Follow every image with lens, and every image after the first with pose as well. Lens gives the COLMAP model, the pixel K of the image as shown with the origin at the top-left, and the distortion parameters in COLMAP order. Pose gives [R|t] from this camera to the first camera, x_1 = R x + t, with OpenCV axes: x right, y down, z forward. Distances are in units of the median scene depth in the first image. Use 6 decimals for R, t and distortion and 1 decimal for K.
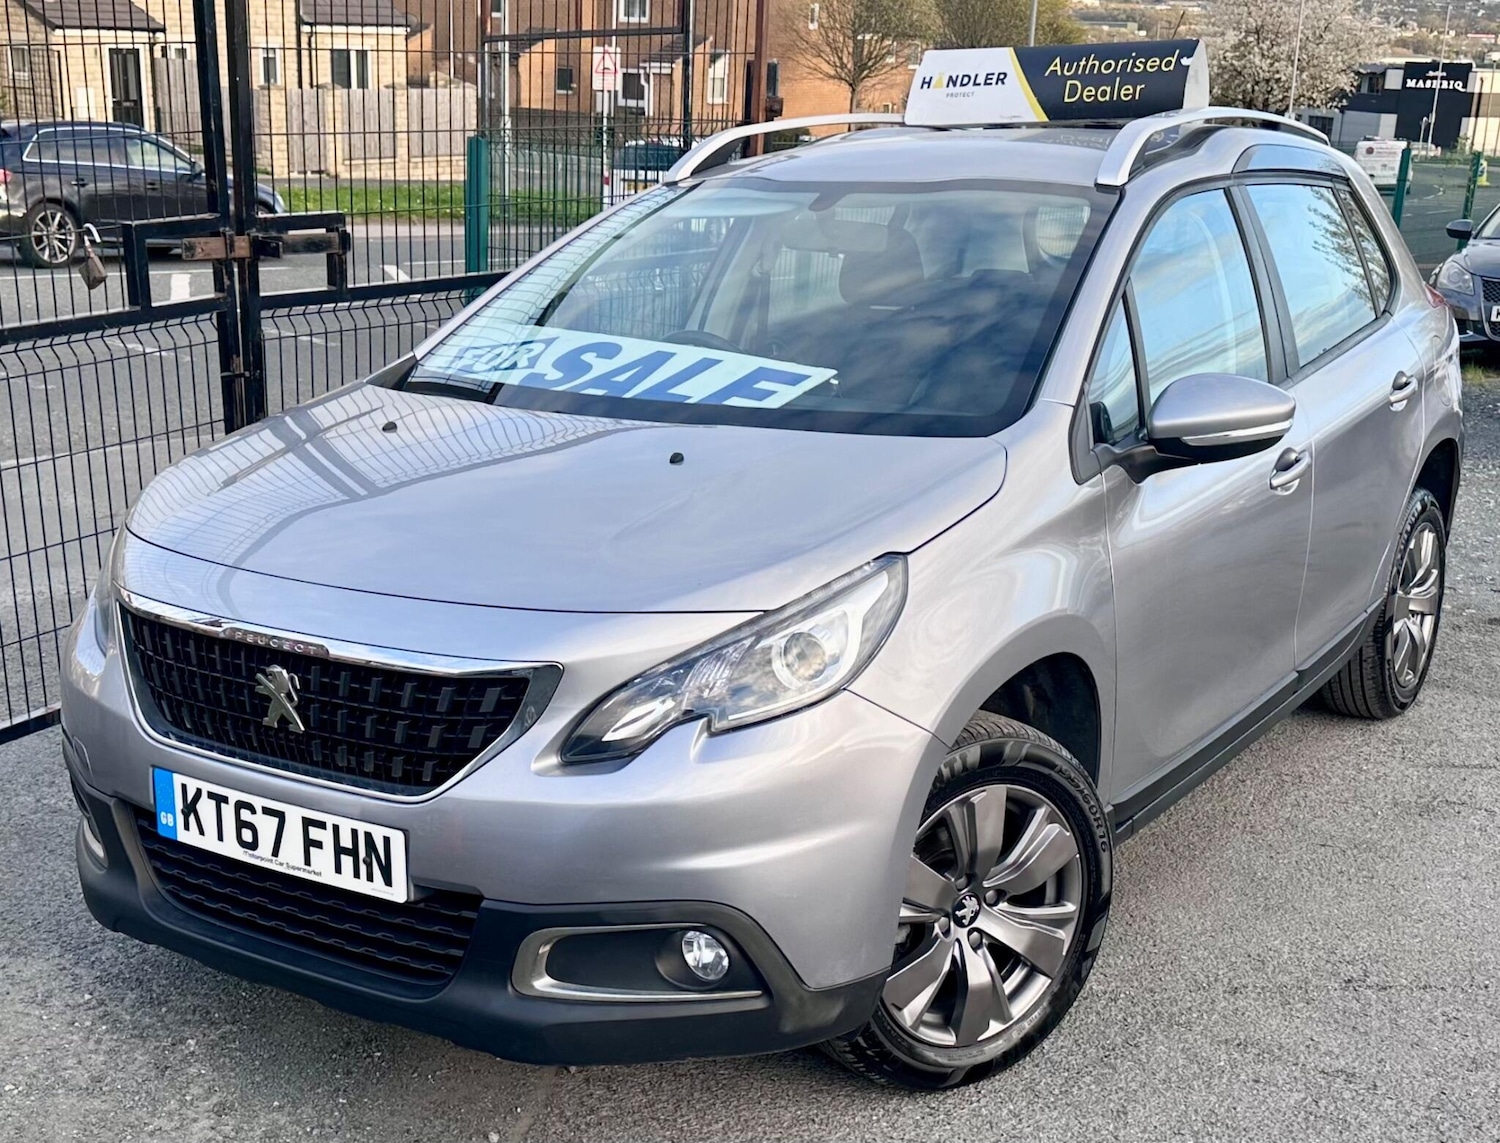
lens RADIAL K [[1901.1, 0, 680.2], [0, 1901.1, 680.7], [0, 0, 1]] dist [0.205529, -0.430641]
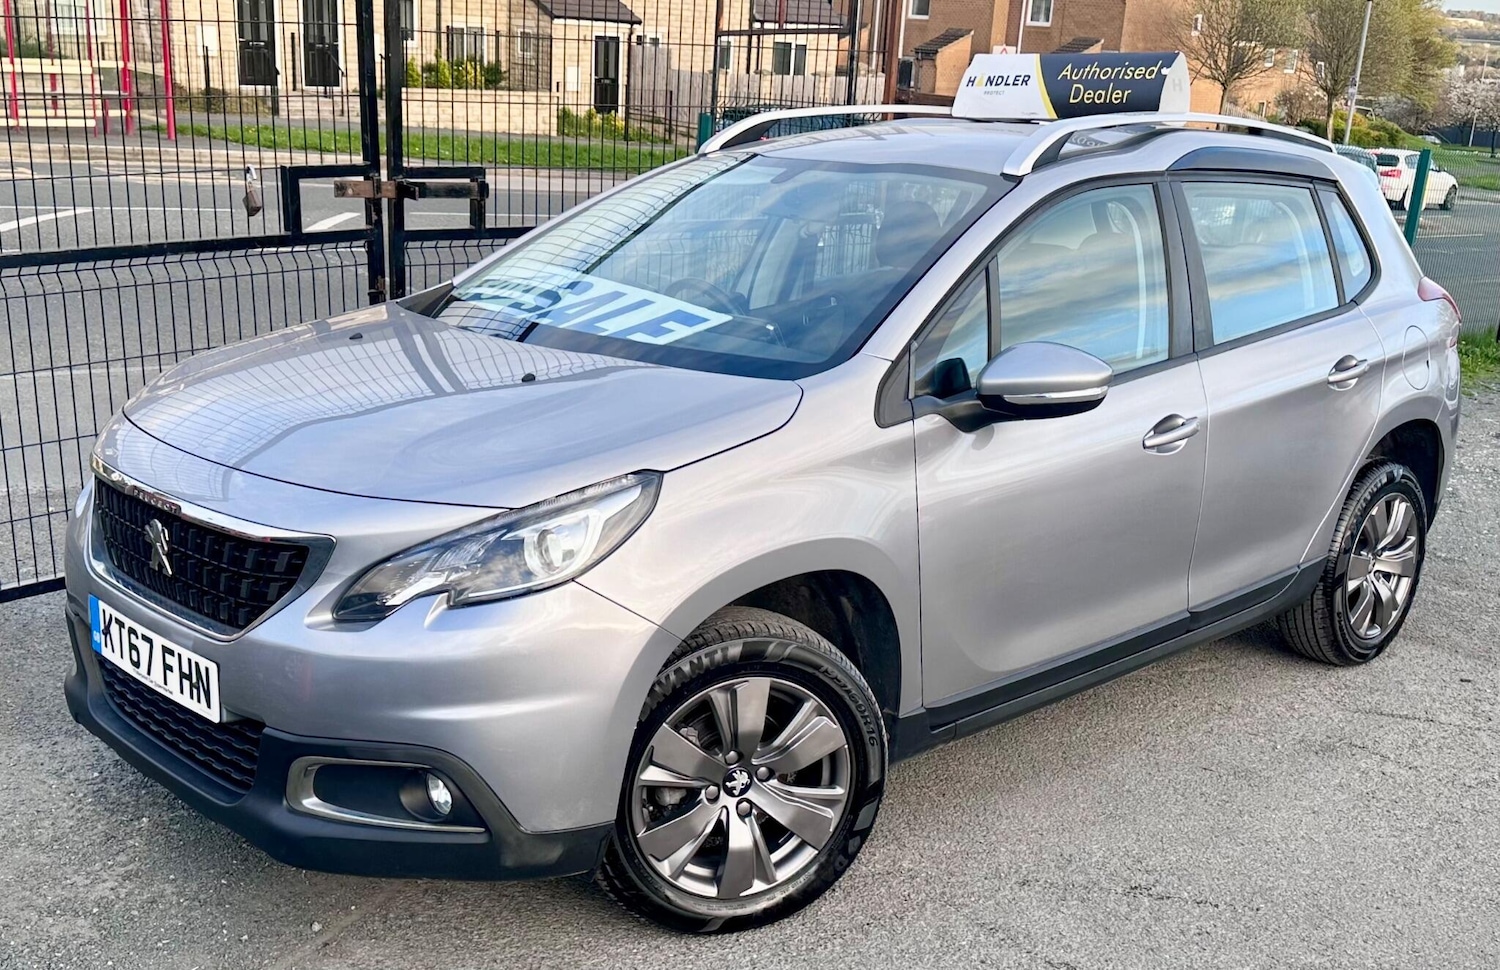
lens RADIAL K [[1595.3, 0, 766.2], [0, 1595.3, 545.1], [0, 0, 1]] dist [0.204121, -0.435112]
pose [[0.980410, 0.090149, -0.175127, 0.306679], [-0.093066, 0.995624, -0.008498, -0.016549], [0.173594, 0.024630, 0.984509, 0.036078]]
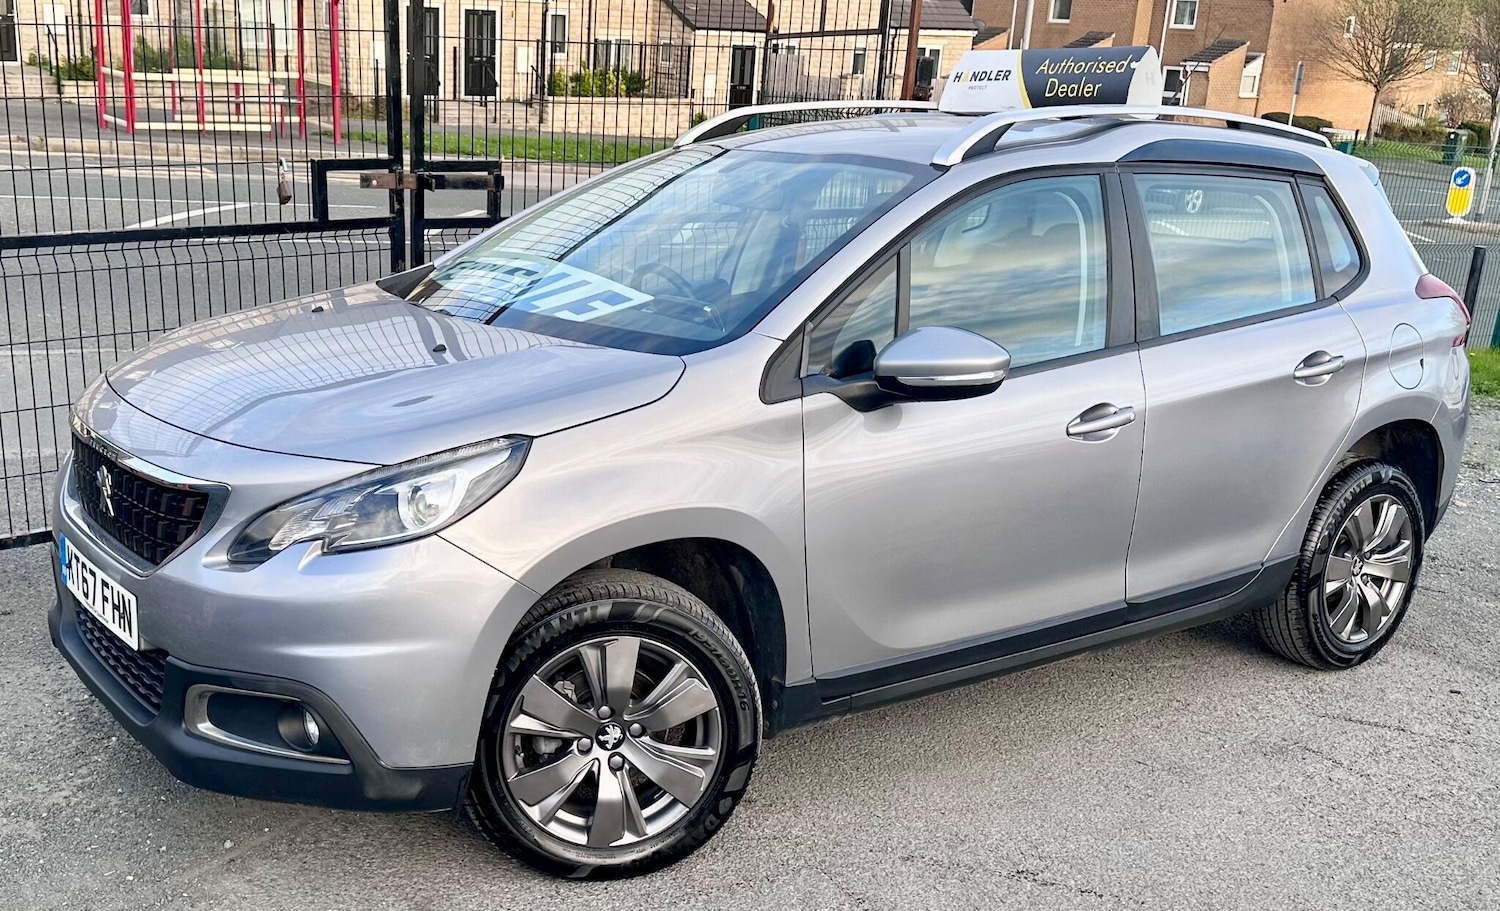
lens RADIAL K [[1536.6, 0, 635.3], [0, 1536.6, 486.3], [0, 0, 1]] dist [0.190262, -0.380385]
pose [[0.933202, 0.121913, -0.338042, 0.451968], [-0.135801, 0.990579, -0.017649, -0.022140], [0.332705, 0.062376, 0.940966, 0.063190]]
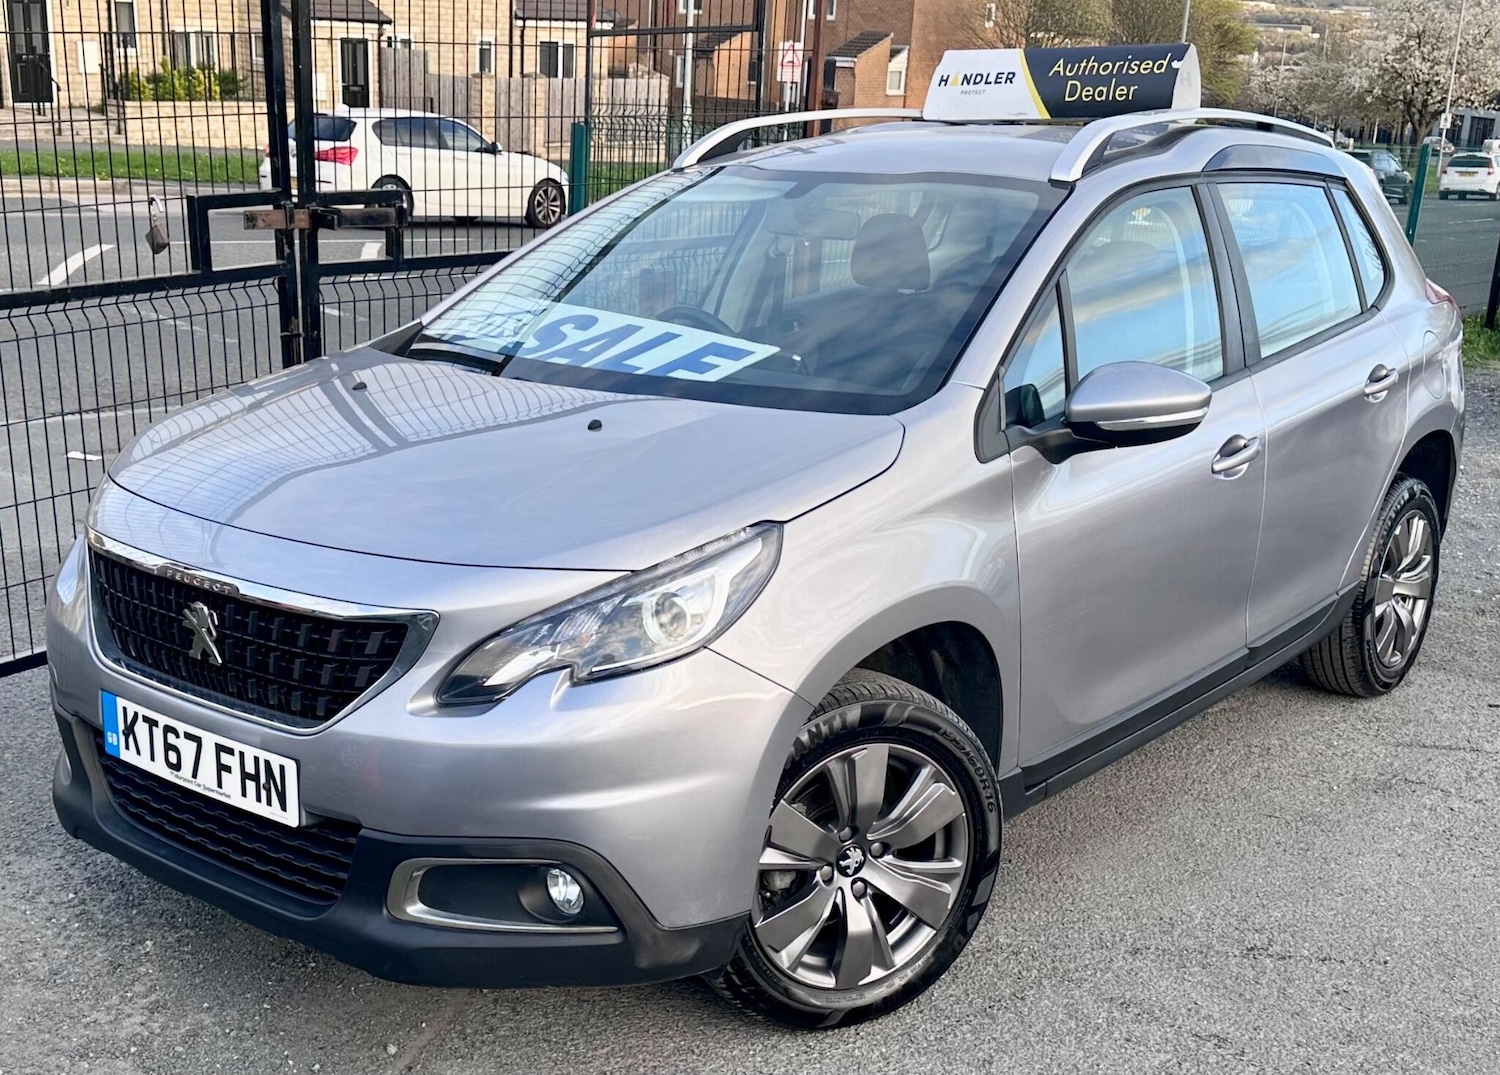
lens RADIAL K [[1756.2, 0, 694.2], [0, 1756.2, 606.0], [0, 0, 1]] dist [0.201608, -0.413866]
pose [[0.995228, 0.042745, -0.087715, 0.134970], [-0.043662, 0.999010, -0.008554, -0.008148], [0.087263, 0.012343, 0.996109, 0.017331]]
